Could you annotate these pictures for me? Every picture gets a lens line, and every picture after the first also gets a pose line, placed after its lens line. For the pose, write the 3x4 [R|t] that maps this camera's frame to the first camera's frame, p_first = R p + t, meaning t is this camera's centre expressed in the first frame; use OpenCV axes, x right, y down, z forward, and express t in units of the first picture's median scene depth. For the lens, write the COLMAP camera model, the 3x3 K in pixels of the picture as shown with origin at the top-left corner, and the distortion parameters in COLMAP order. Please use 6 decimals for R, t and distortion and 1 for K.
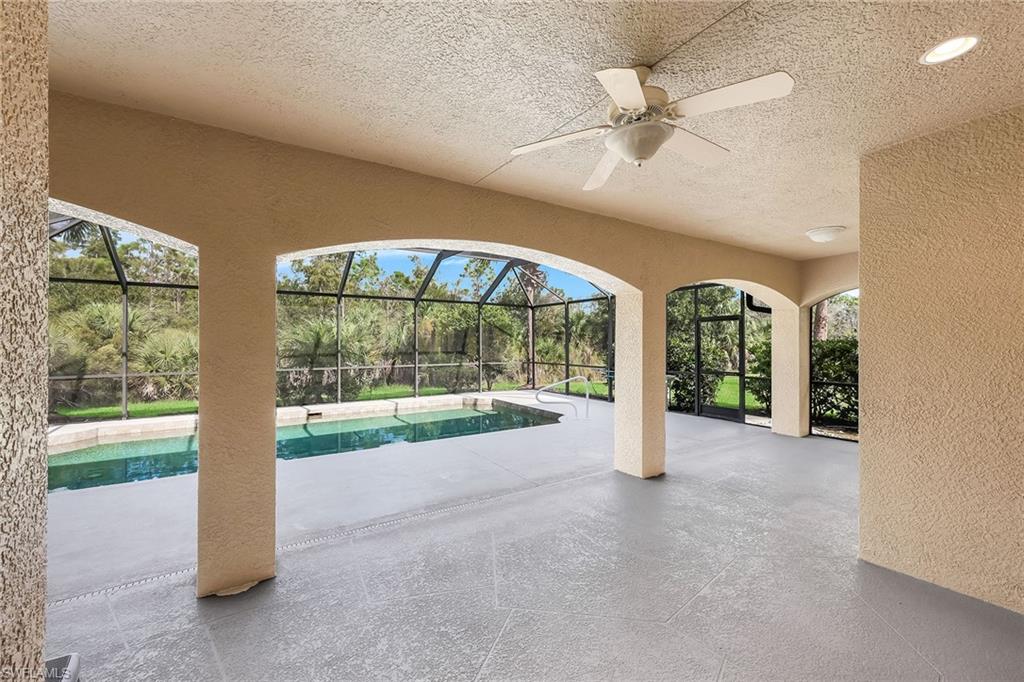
lens RADIAL K [[417.0, 0, 506.5], [0, 417.0, 347.1], [0, 0, 1]] dist [0.003907, 0.000453]
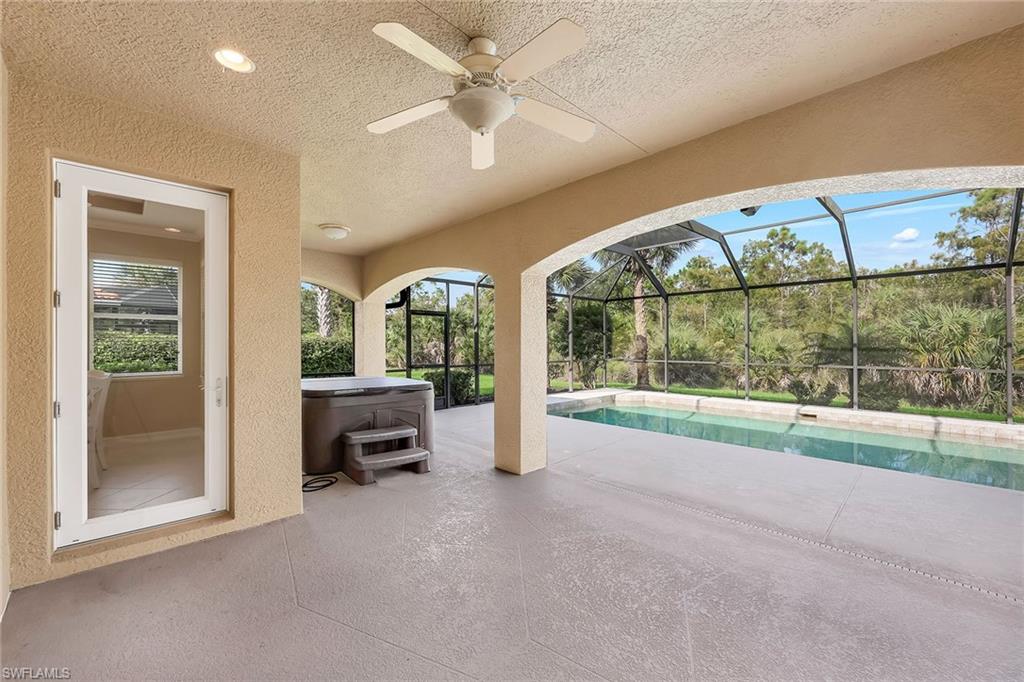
lens RADIAL K [[417.0, 0, 507.0], [0, 417.0, 338.4], [0, 0, 1]] dist [0.003907, 0.000453]
pose [[0.185618, -0.013260, -0.982533, 0.740937], [-0.011307, 0.999814, -0.015629, 0.042026], [0.982557, 0.014010, 0.185433, 0.484277]]
